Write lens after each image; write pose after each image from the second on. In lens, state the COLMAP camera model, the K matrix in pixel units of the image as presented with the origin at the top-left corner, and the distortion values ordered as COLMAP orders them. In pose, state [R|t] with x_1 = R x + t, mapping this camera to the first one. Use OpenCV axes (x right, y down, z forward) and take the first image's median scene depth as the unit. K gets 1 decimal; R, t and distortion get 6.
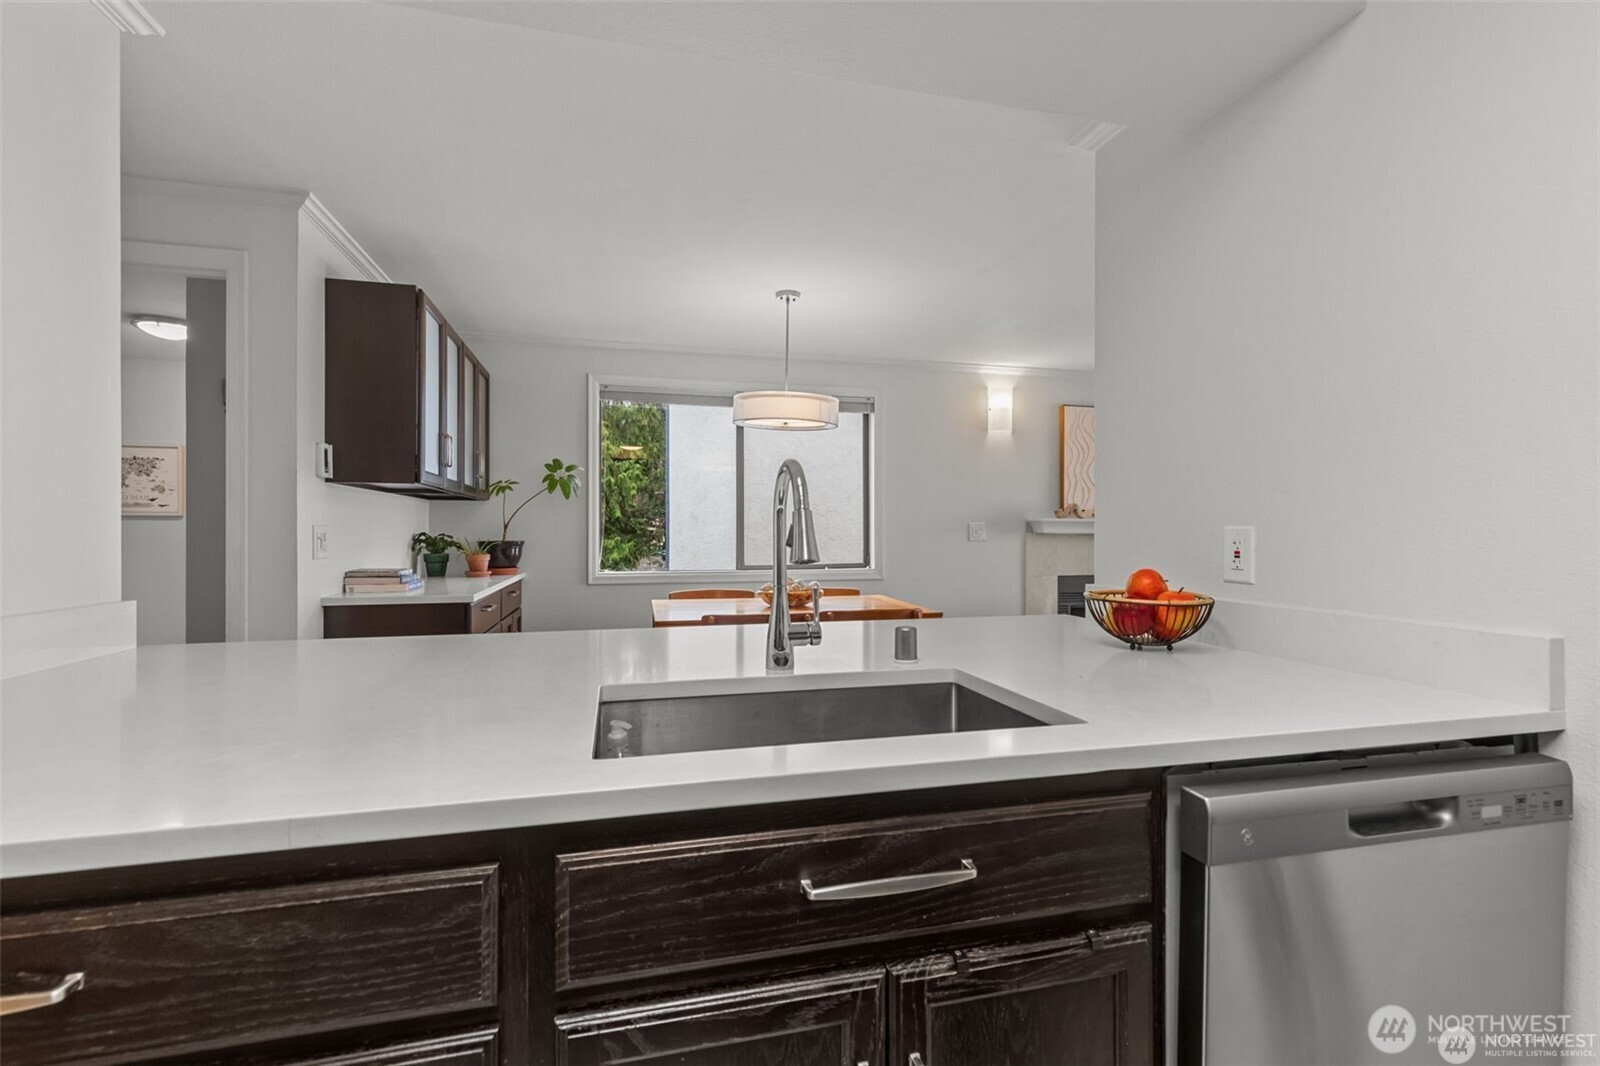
lens RADIAL K [[730.4, 0, 811.9], [0, 730.4, 534.7], [0, 0, 1]] dist [0.013923, -0.001234]
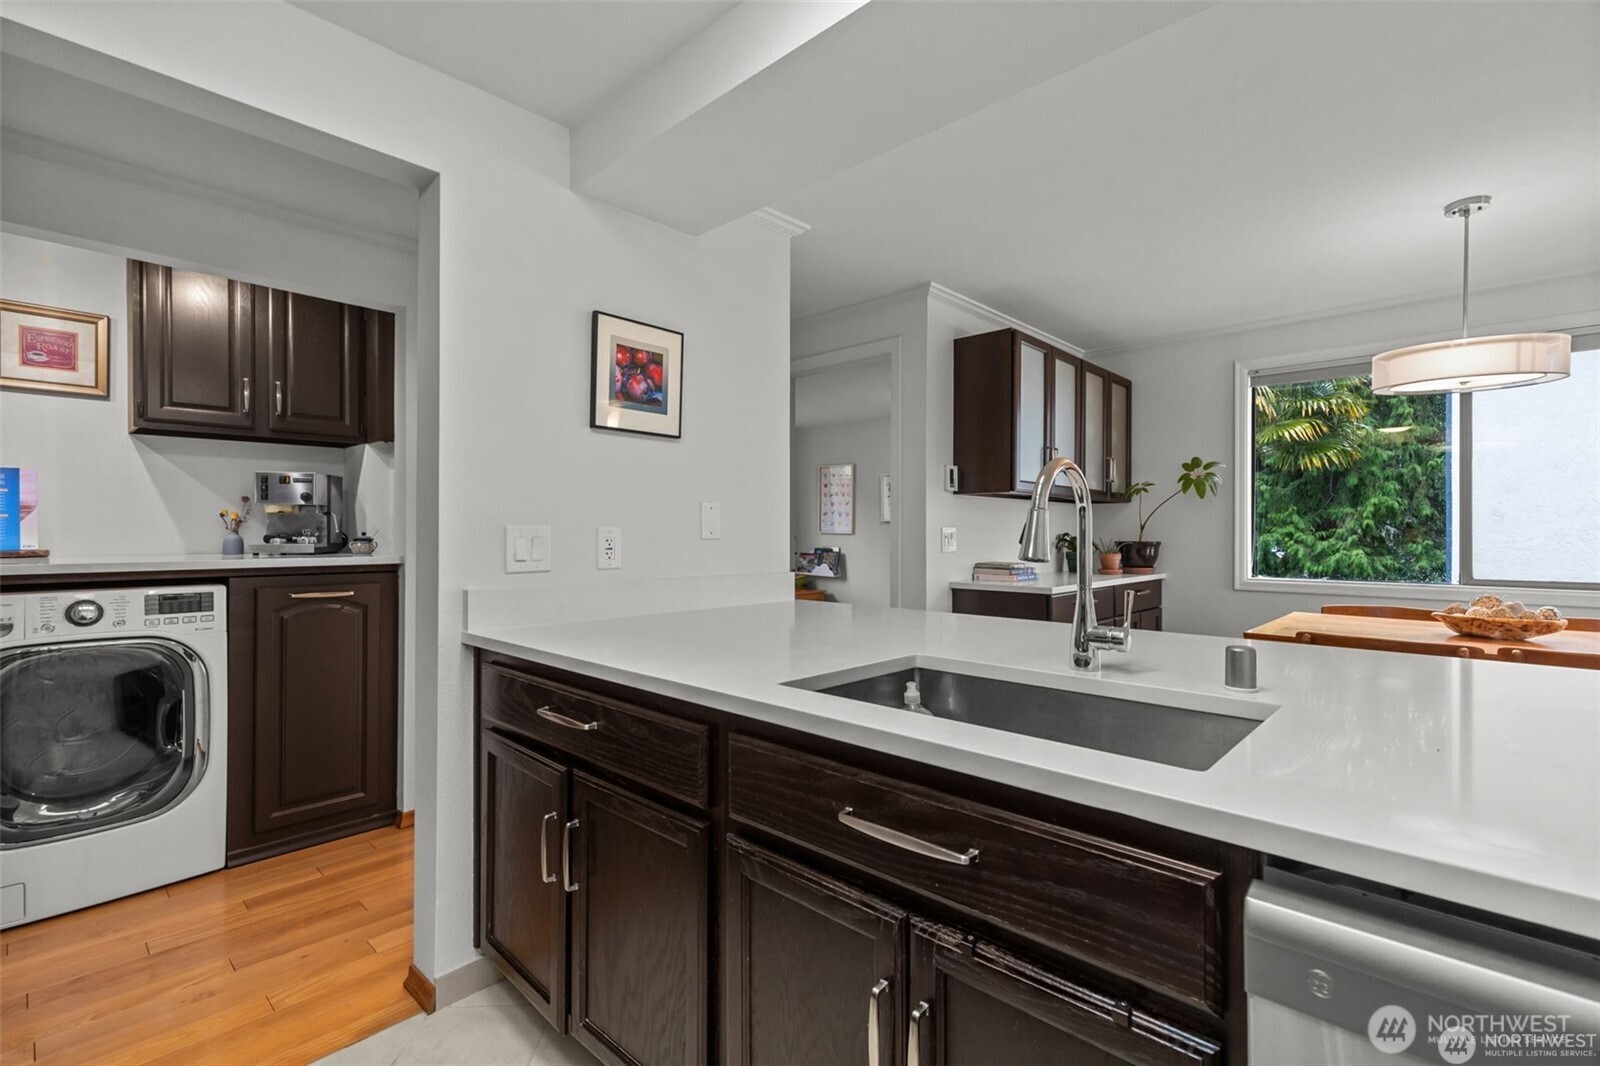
lens RADIAL K [[730.4, 0, 811.9], [0, 730.4, 534.7], [0, 0, 1]] dist [0.013923, -0.001234]
pose [[0.537535, 0.004315, -0.843231, 0.331066], [-0.006100, 0.999981, 0.001228, 0.001017], [0.843220, 0.004484, 0.537551, 0.088694]]
